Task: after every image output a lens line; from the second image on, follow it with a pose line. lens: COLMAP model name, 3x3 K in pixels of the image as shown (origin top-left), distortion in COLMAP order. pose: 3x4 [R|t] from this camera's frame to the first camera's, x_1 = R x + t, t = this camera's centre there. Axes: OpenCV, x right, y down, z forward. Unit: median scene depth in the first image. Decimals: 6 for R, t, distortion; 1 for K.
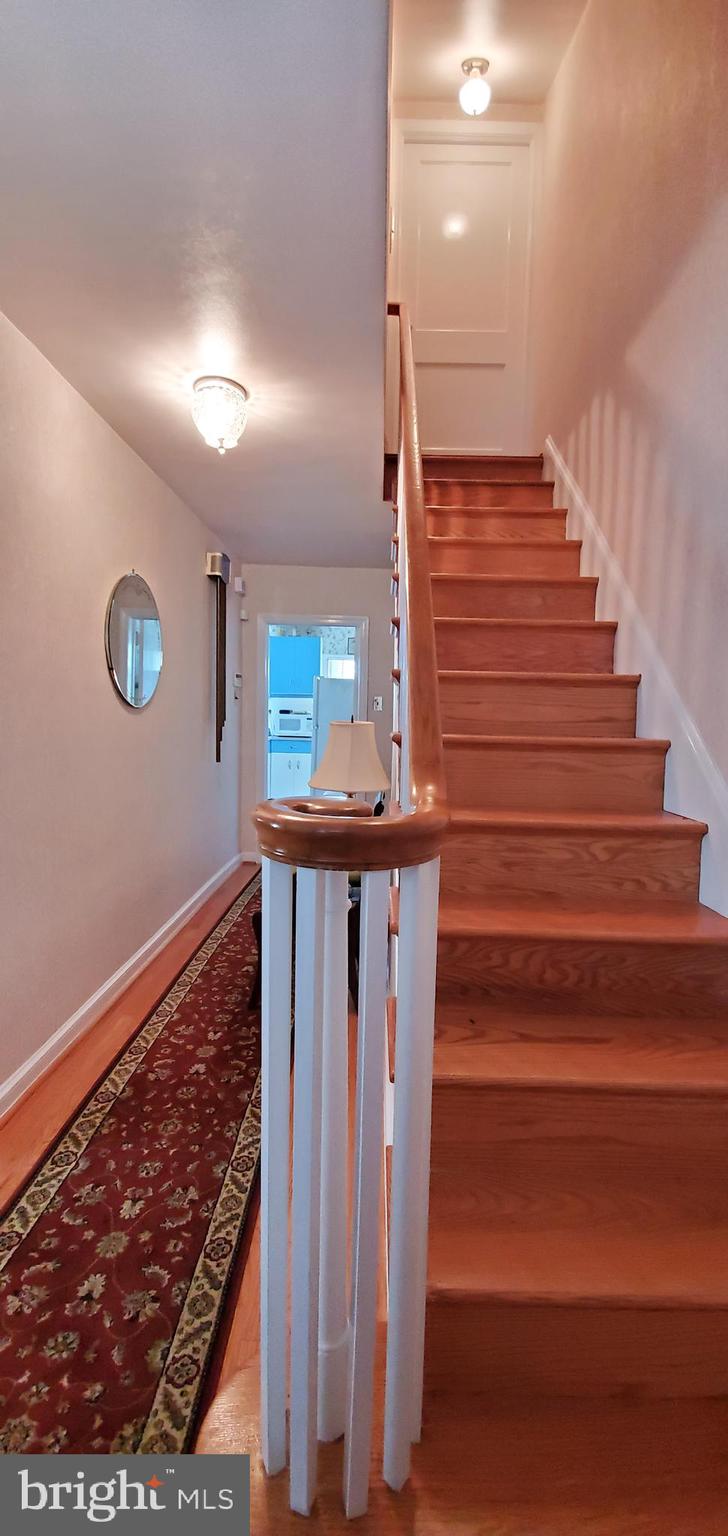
lens RADIAL K [[617.4, 0, 369.9], [0, 617.4, 764.8], [0, 0, 1]] dist [0.008694, -0.000547]
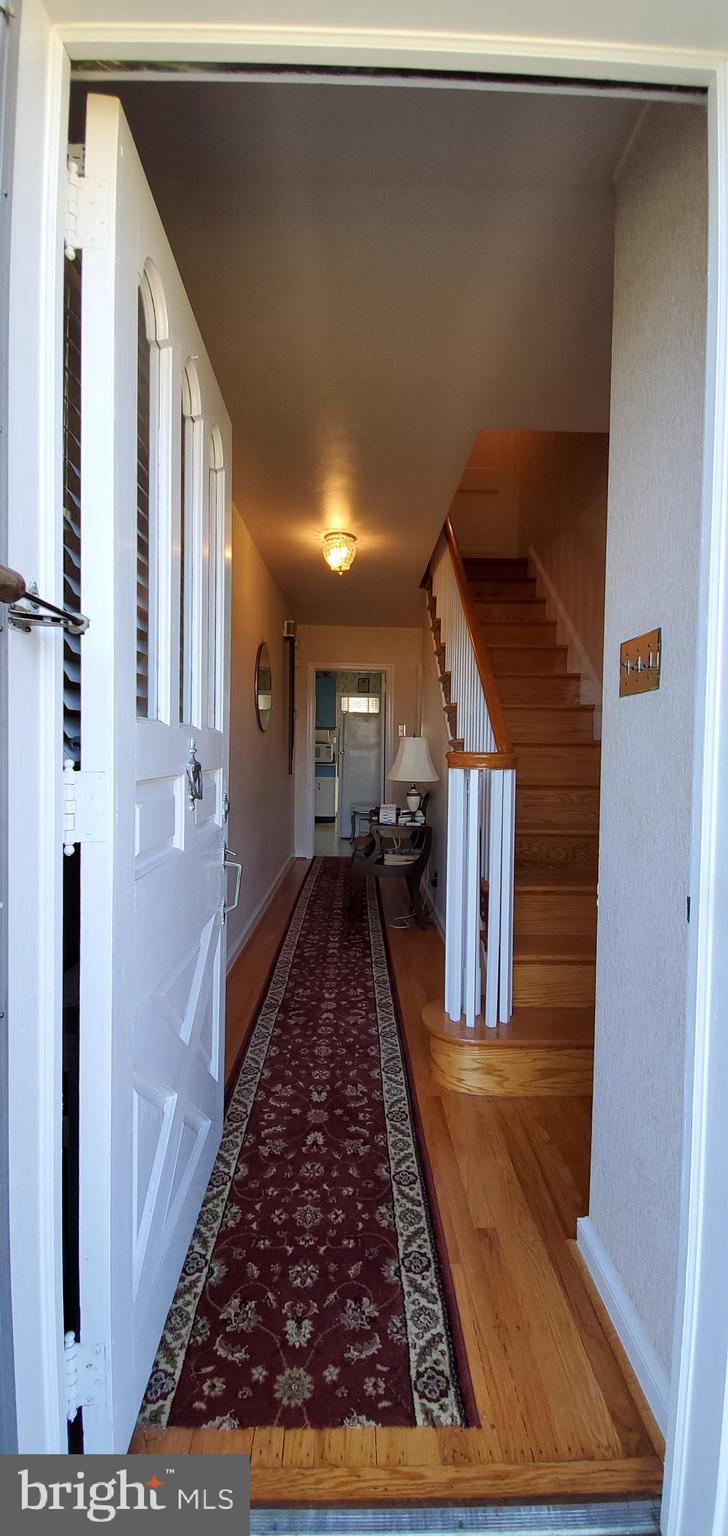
lens RADIAL K [[617.4, 0, 373.3], [0, 617.4, 762.4], [0, 0, 1]] dist [0.008694, -0.000547]
pose [[0.998951, -0.012757, 0.043972, -0.198713], [0.015543, 0.997854, -0.063607, 0.089177], [-0.043066, 0.064224, 0.997006, -0.527894]]
